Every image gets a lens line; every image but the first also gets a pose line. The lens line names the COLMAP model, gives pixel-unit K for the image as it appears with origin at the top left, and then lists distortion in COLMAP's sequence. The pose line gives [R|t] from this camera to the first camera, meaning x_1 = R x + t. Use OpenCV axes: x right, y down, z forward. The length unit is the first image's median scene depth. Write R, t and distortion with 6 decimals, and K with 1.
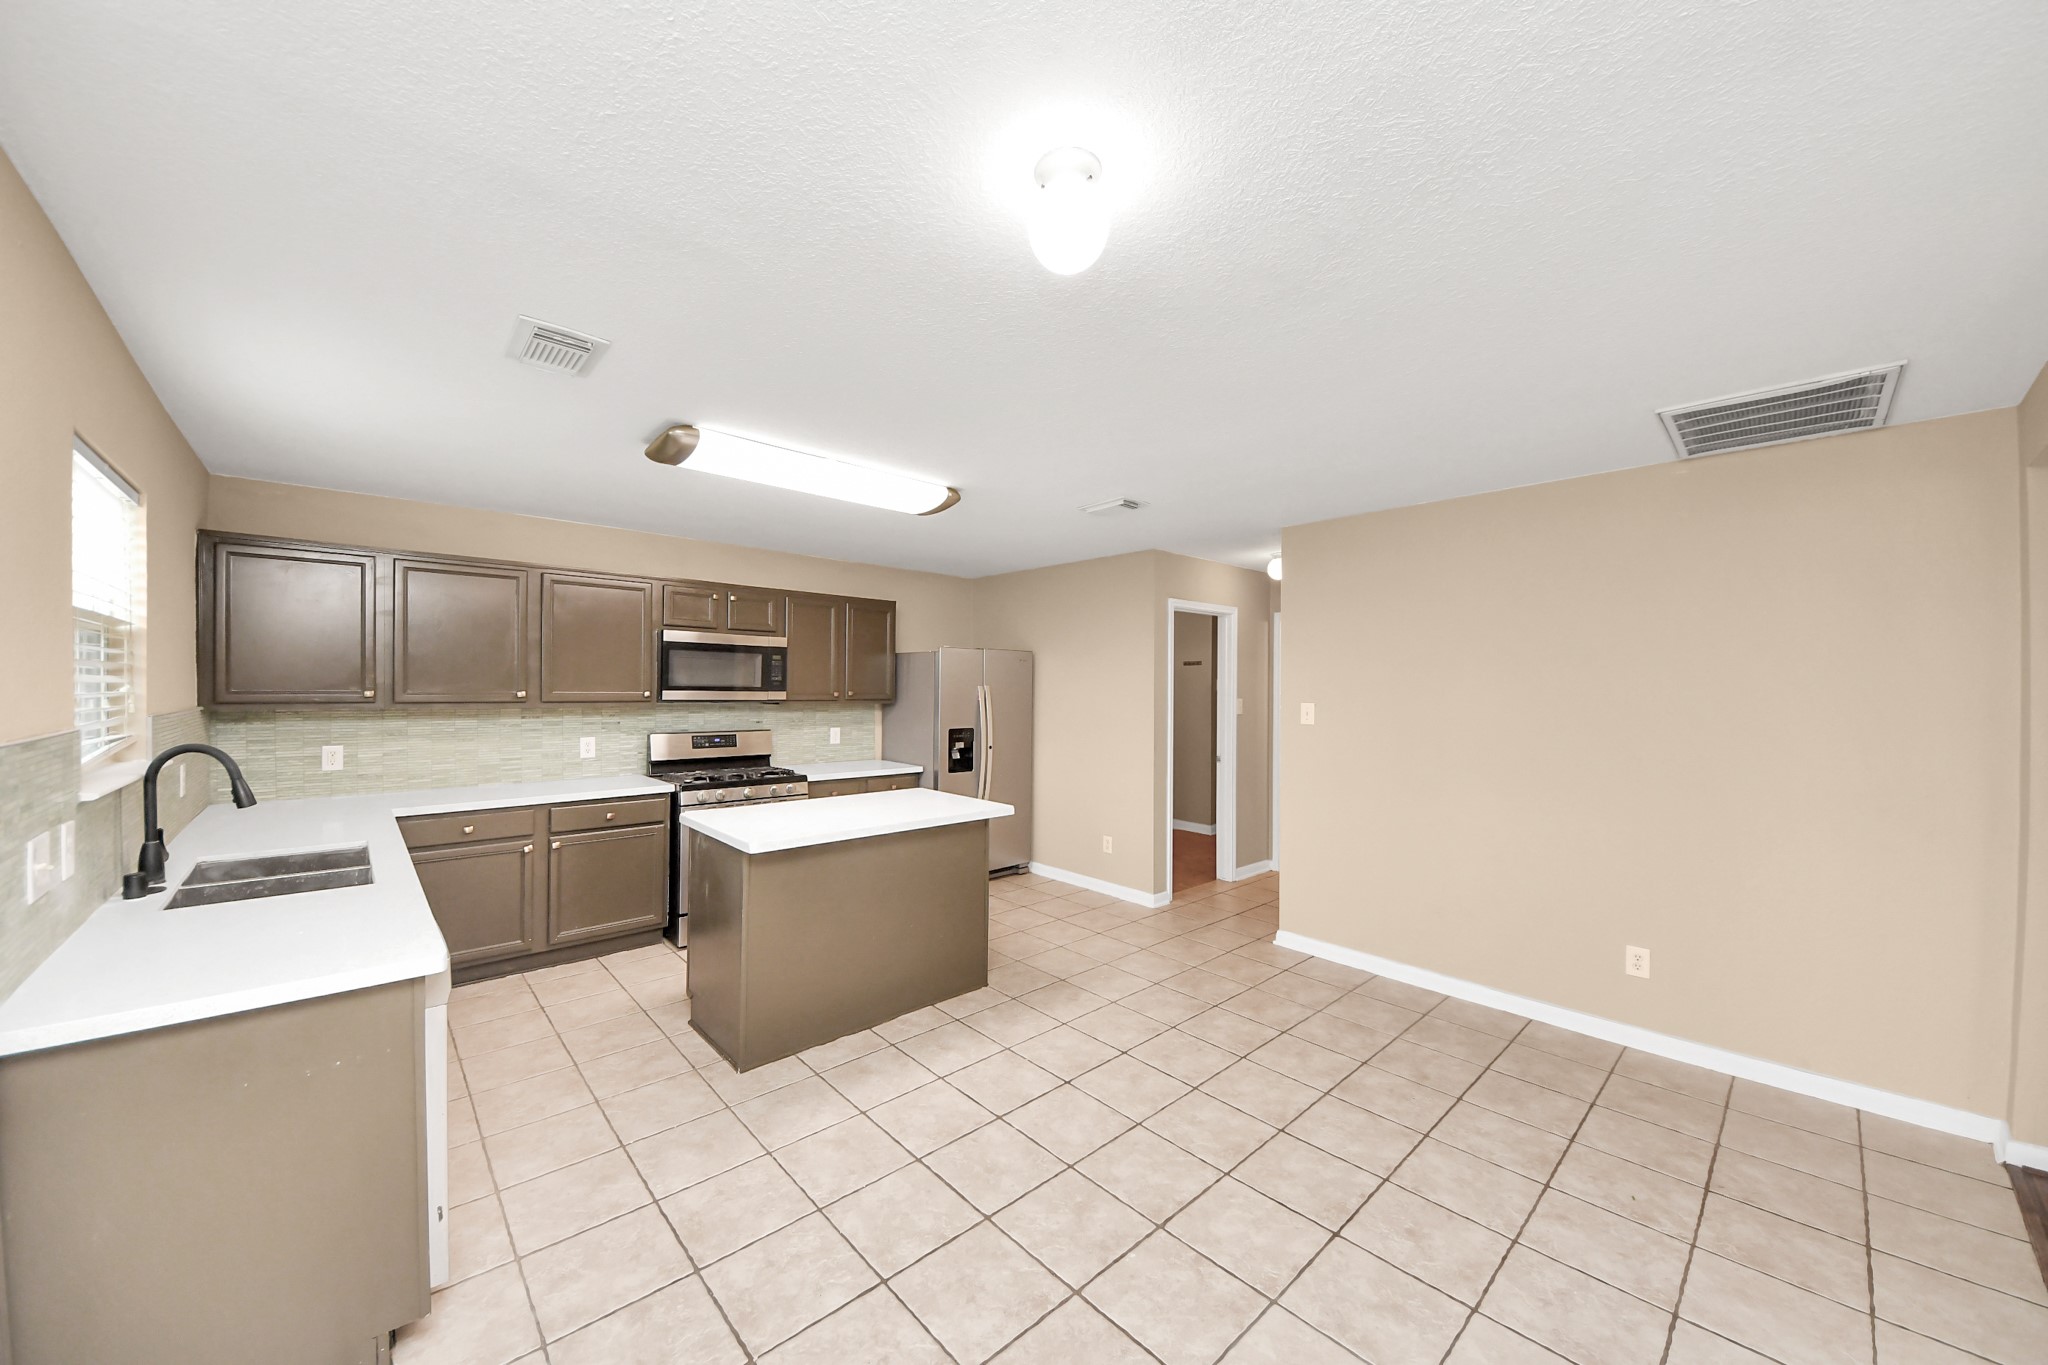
lens RADIAL K [[752.7, 0, 1025.2], [0, 752.7, 680.2], [0, 0, 1]] dist [-0.015935, -0.000145]
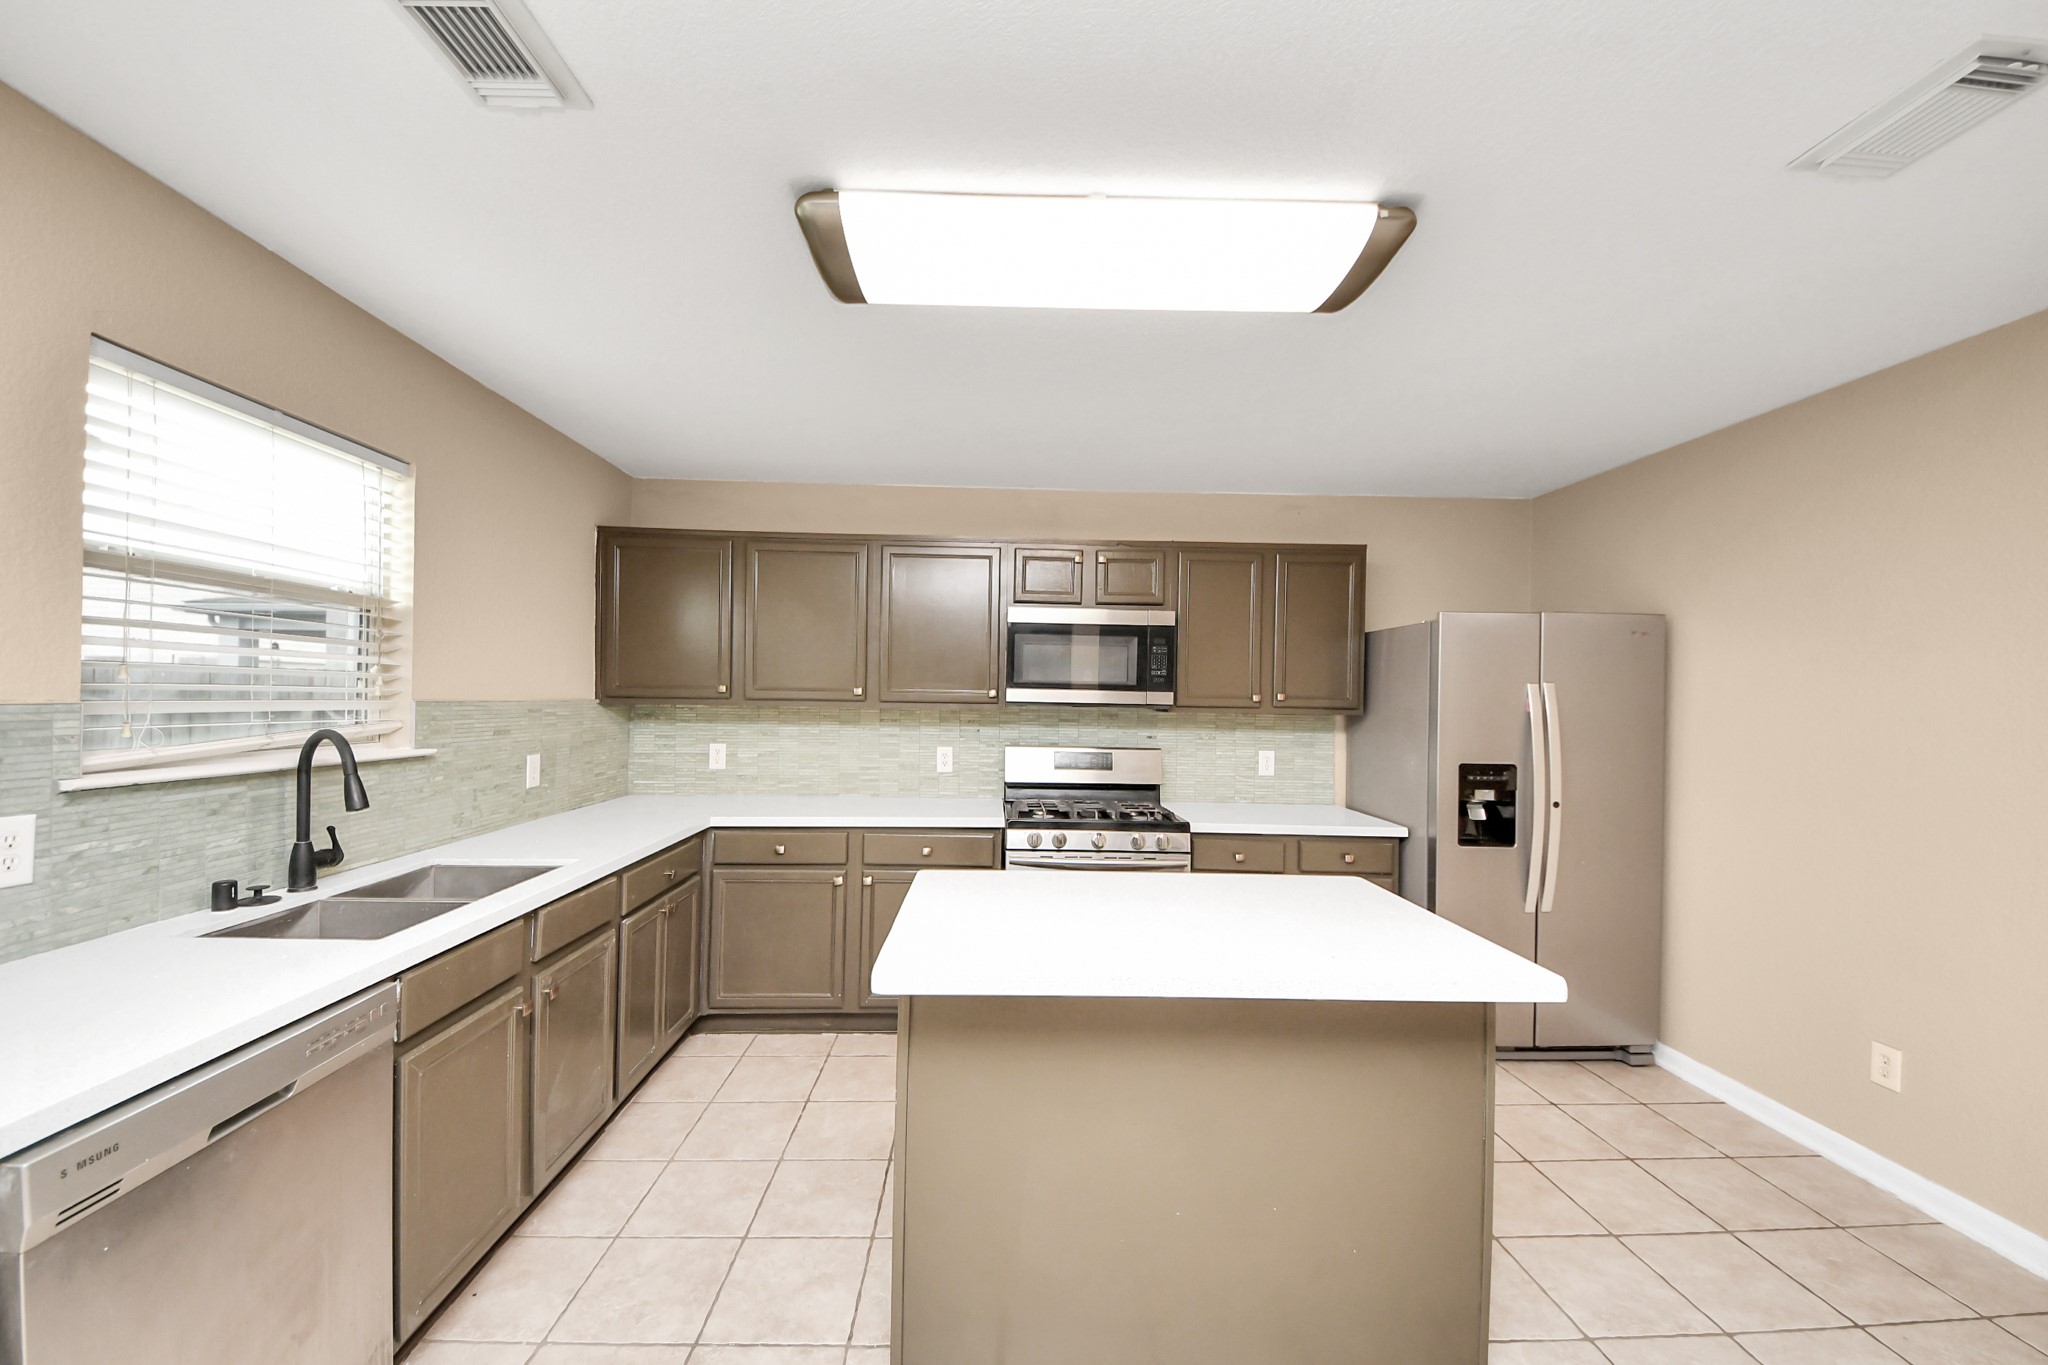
lens RADIAL K [[788.8, 0, 1026.7], [0, 788.8, 685.0], [0, 0, 1]] dist [0.004414, -0.002239]
pose [[0.765401, -0.002810, -0.643548, 0.029656], [-0.007685, 0.999879, -0.013507, 0.019532], [0.643508, 0.015284, 0.765287, 0.389992]]
